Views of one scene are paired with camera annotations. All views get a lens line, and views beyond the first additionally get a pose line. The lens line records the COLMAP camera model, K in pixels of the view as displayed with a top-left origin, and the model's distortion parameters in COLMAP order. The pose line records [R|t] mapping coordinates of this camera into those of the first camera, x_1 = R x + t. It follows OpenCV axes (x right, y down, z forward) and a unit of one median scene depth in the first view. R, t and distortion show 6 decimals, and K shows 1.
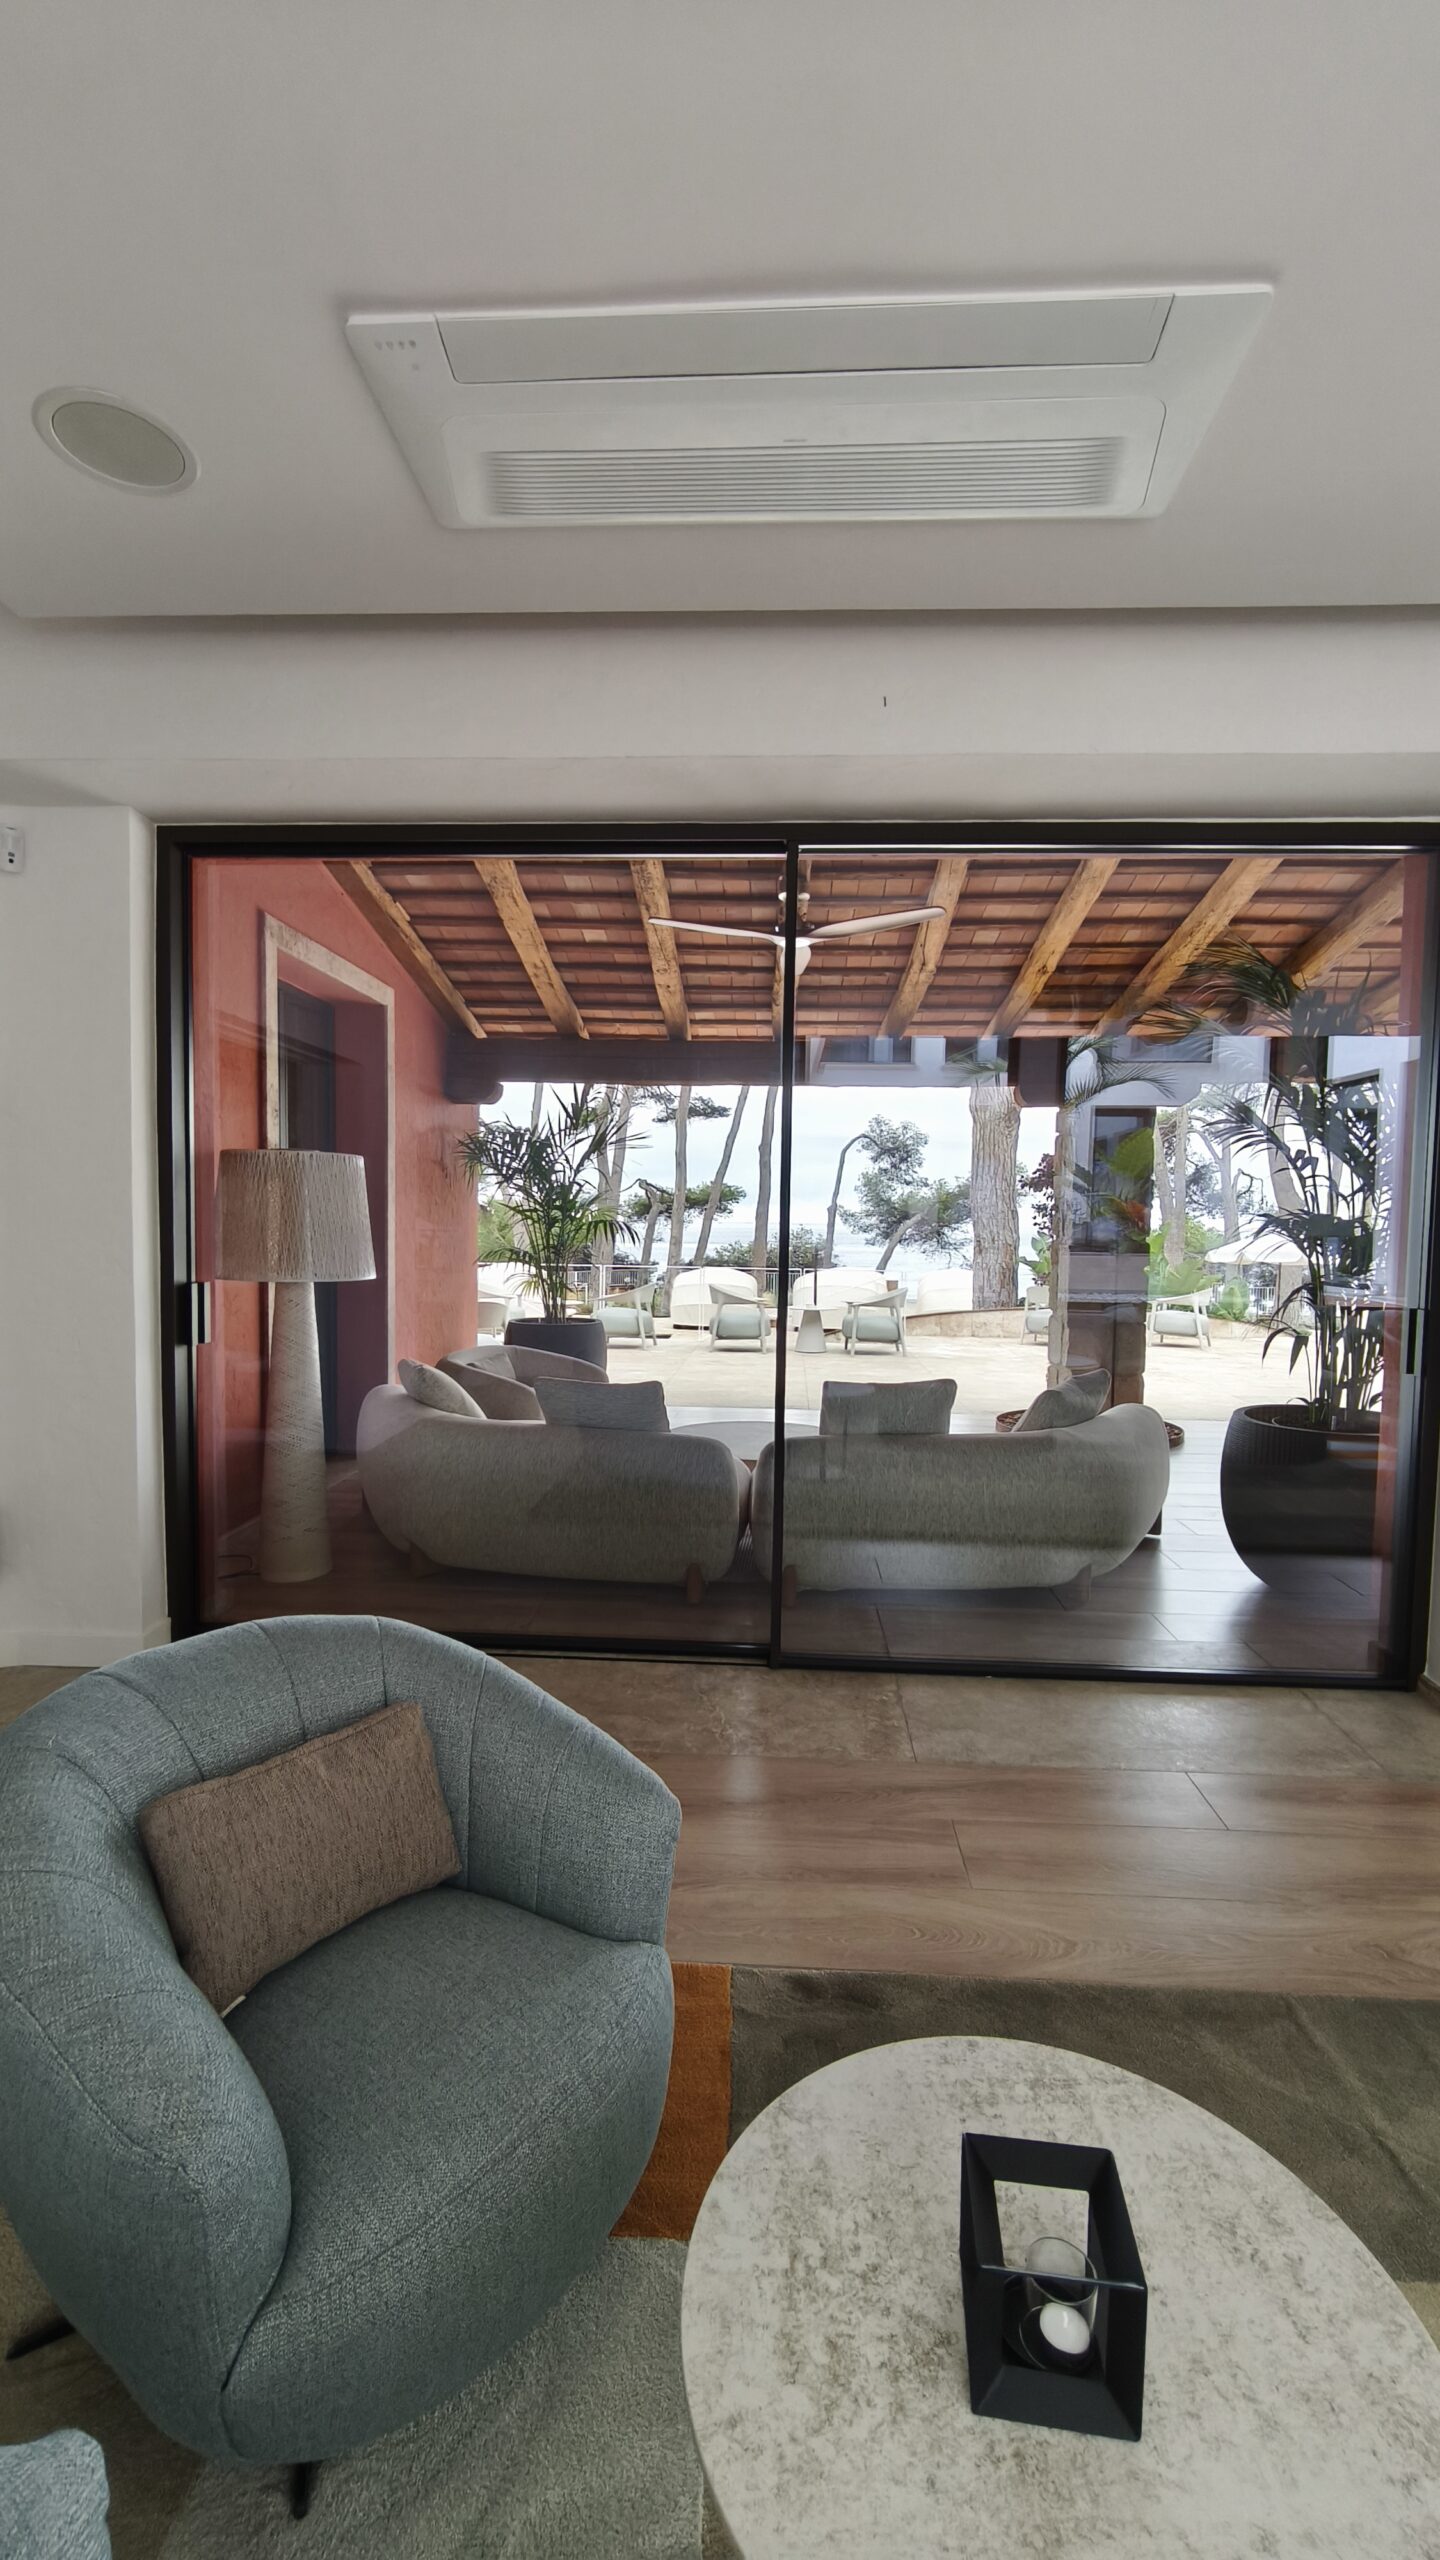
lens RADIAL K [[1084.3, 0, 720.0], [0, 1084.3, 1280.0], [0, 0, 1]] dist [-0.000848, 0.000753]
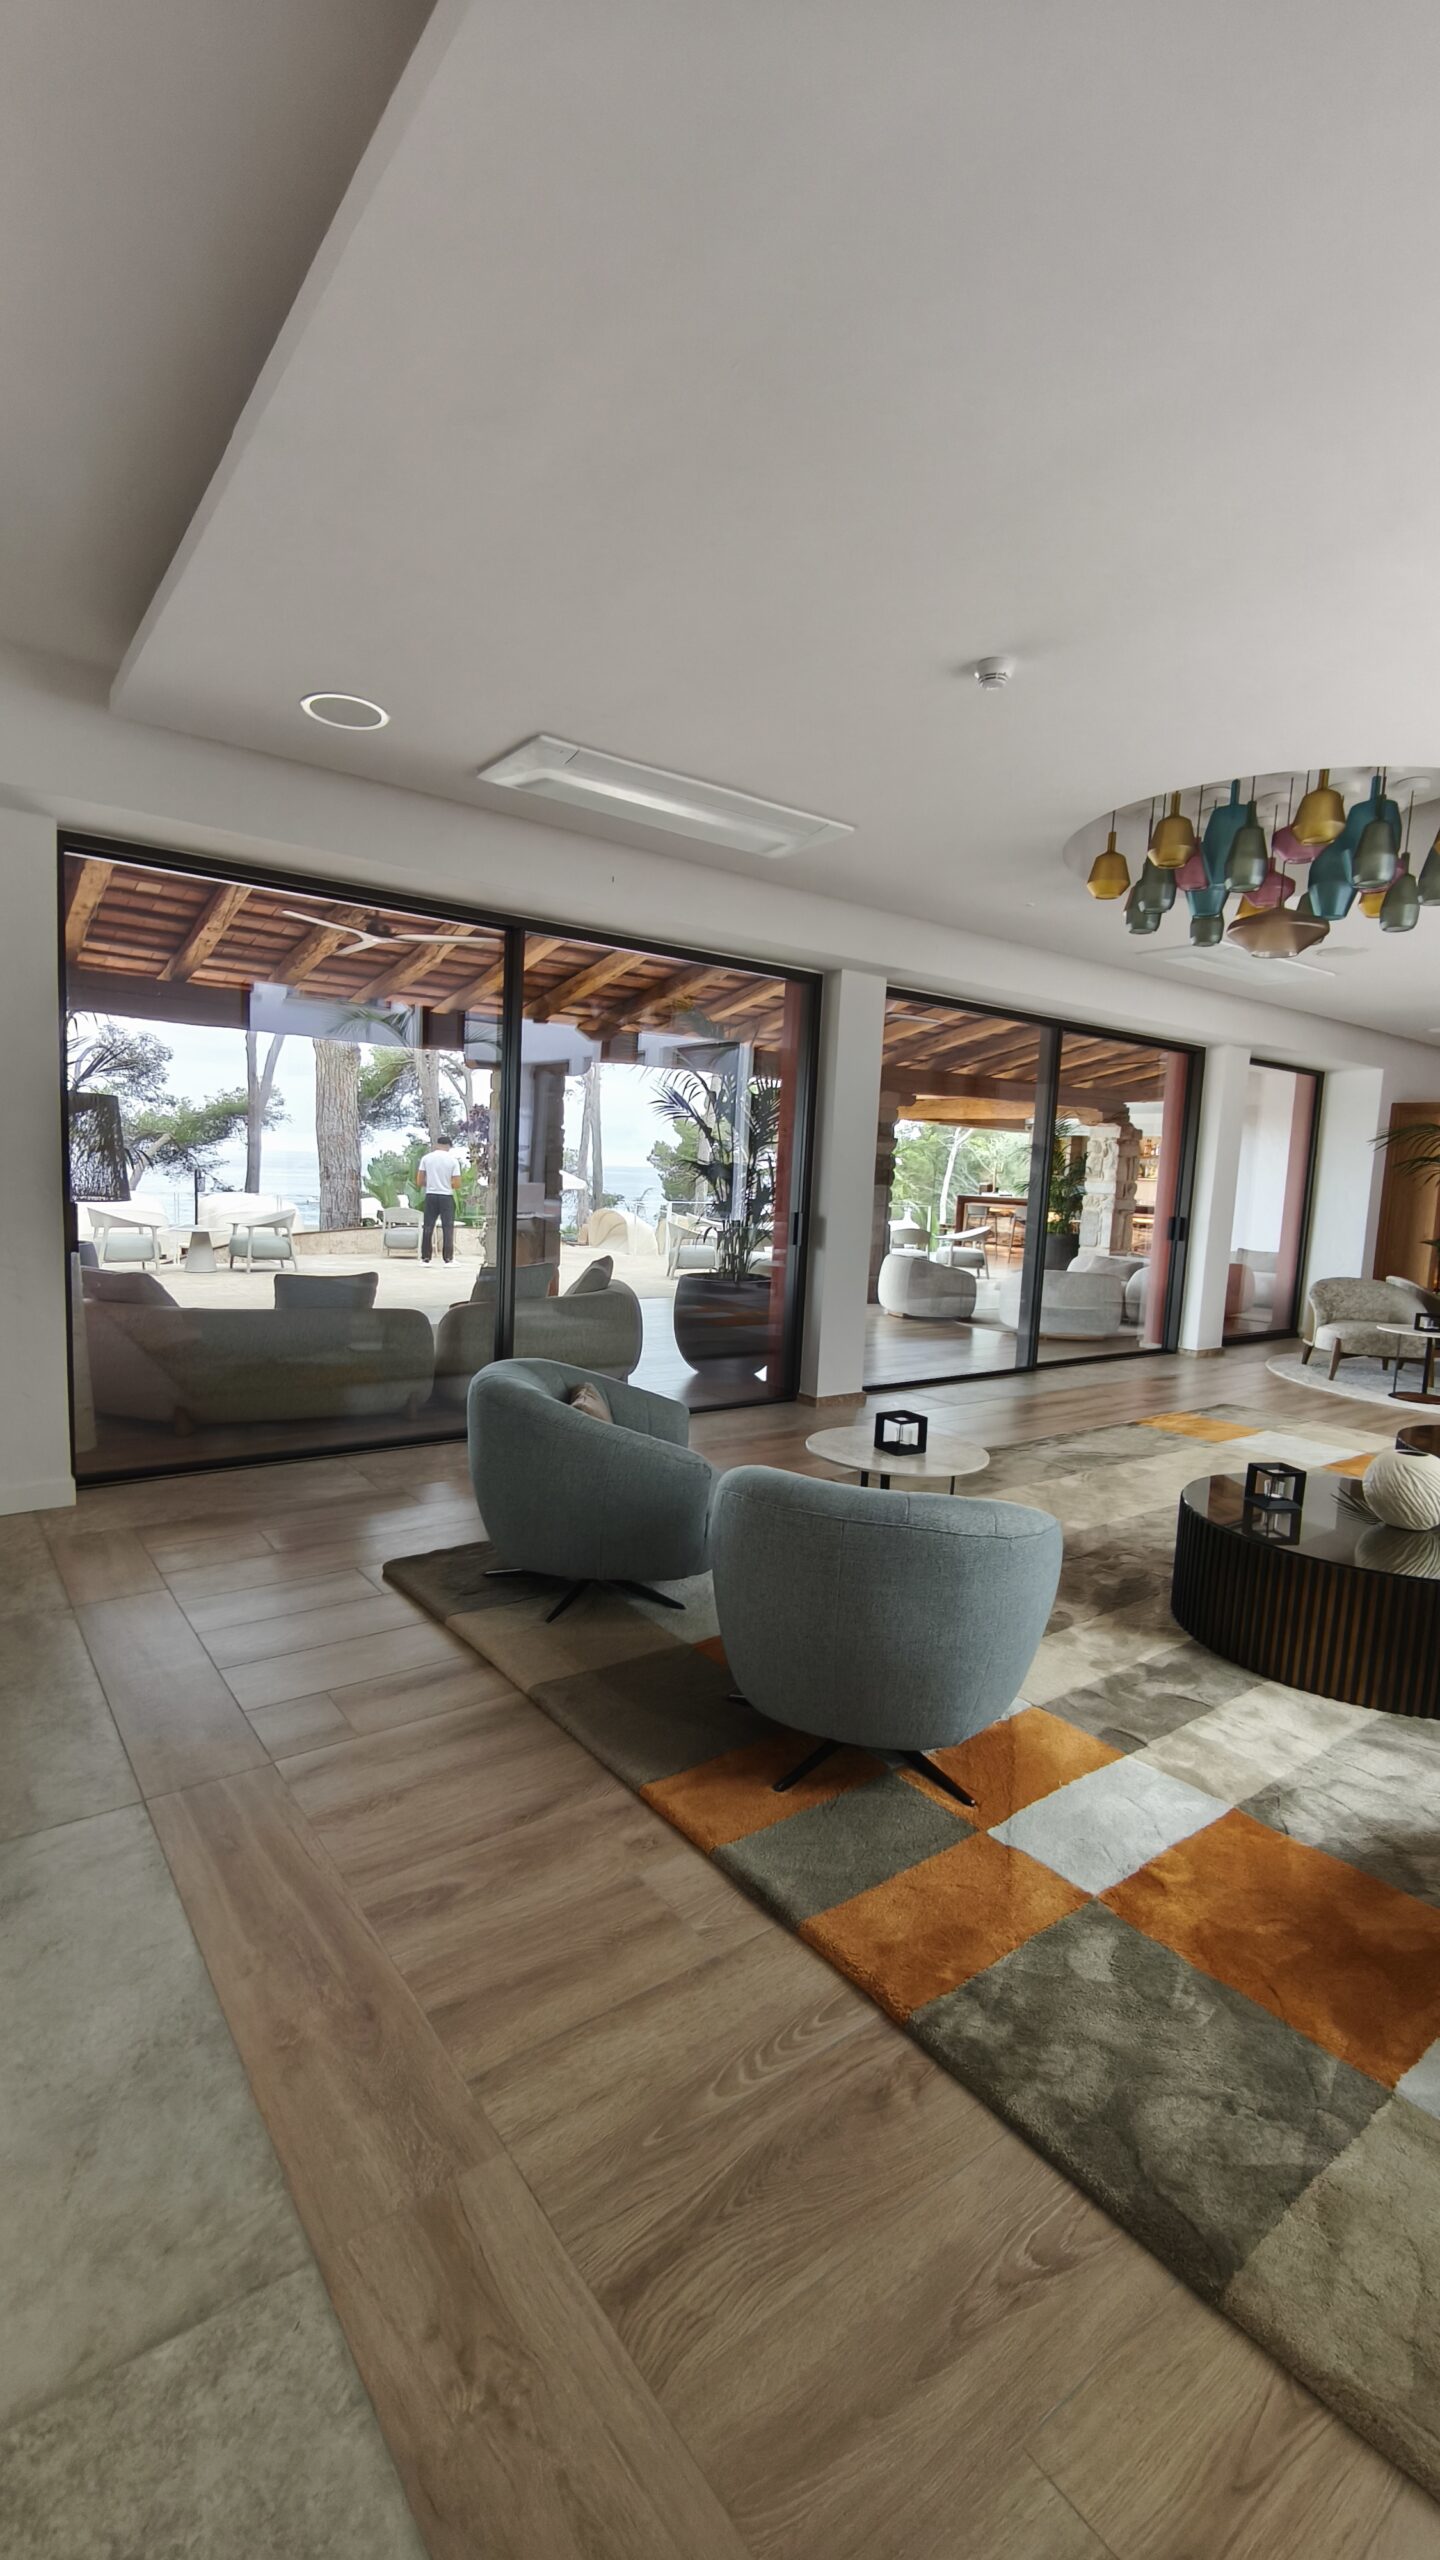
lens RADIAL K [[1084.3, 0, 720.0], [0, 1084.3, 1280.0], [0, 0, 1]] dist [-0.000848, 0.000753]
pose [[0.766383, -0.049757, 0.640454, -0.383483], [0.004901, 0.997420, 0.071624, 0.003804], [-0.642365, -0.051753, 0.764649, -0.228084]]
